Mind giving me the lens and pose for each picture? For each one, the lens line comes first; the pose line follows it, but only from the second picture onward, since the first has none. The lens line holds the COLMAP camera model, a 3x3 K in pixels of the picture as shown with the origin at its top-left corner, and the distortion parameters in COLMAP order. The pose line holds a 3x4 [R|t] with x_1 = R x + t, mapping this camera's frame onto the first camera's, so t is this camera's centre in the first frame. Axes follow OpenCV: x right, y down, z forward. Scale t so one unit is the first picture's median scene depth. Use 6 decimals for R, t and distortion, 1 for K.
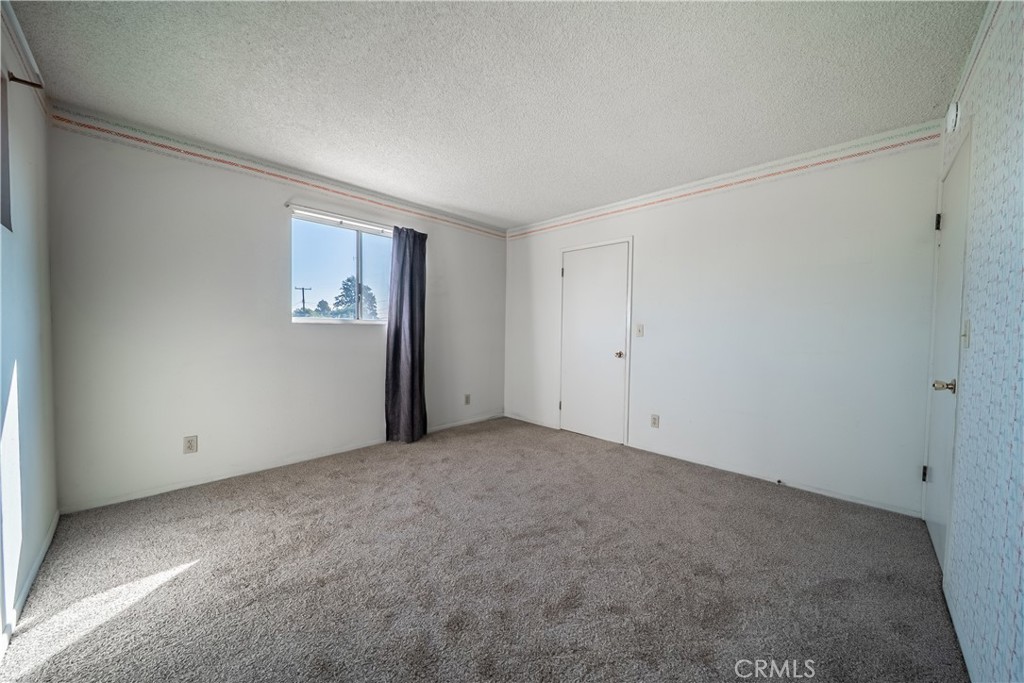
lens RADIAL K [[362.2, 0, 510.3], [0, 362.2, 338.7], [0, 0, 1]] dist [-0.000952, -0.000059]
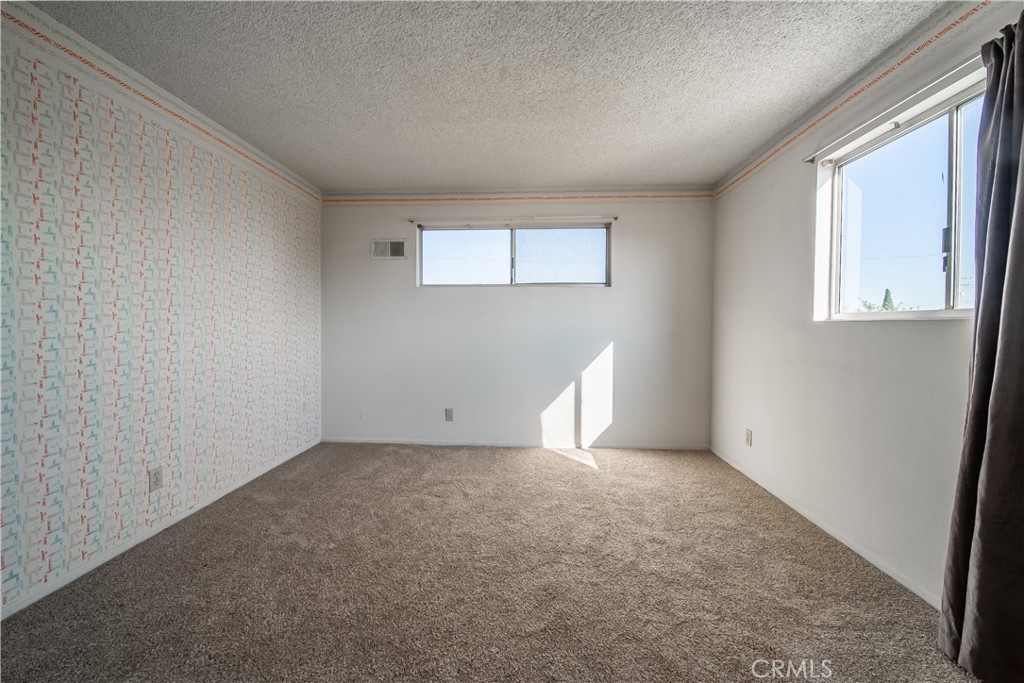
lens RADIAL K [[362.2, 0, 509.8], [0, 362.2, 339.0], [0, 0, 1]] dist [-0.000952, -0.000059]
pose [[-0.758361, 0.000241, -0.651835, 0.428605], [-0.031288, 0.998834, 0.036771, -0.028020], [0.651084, 0.048281, -0.757469, 1.565805]]
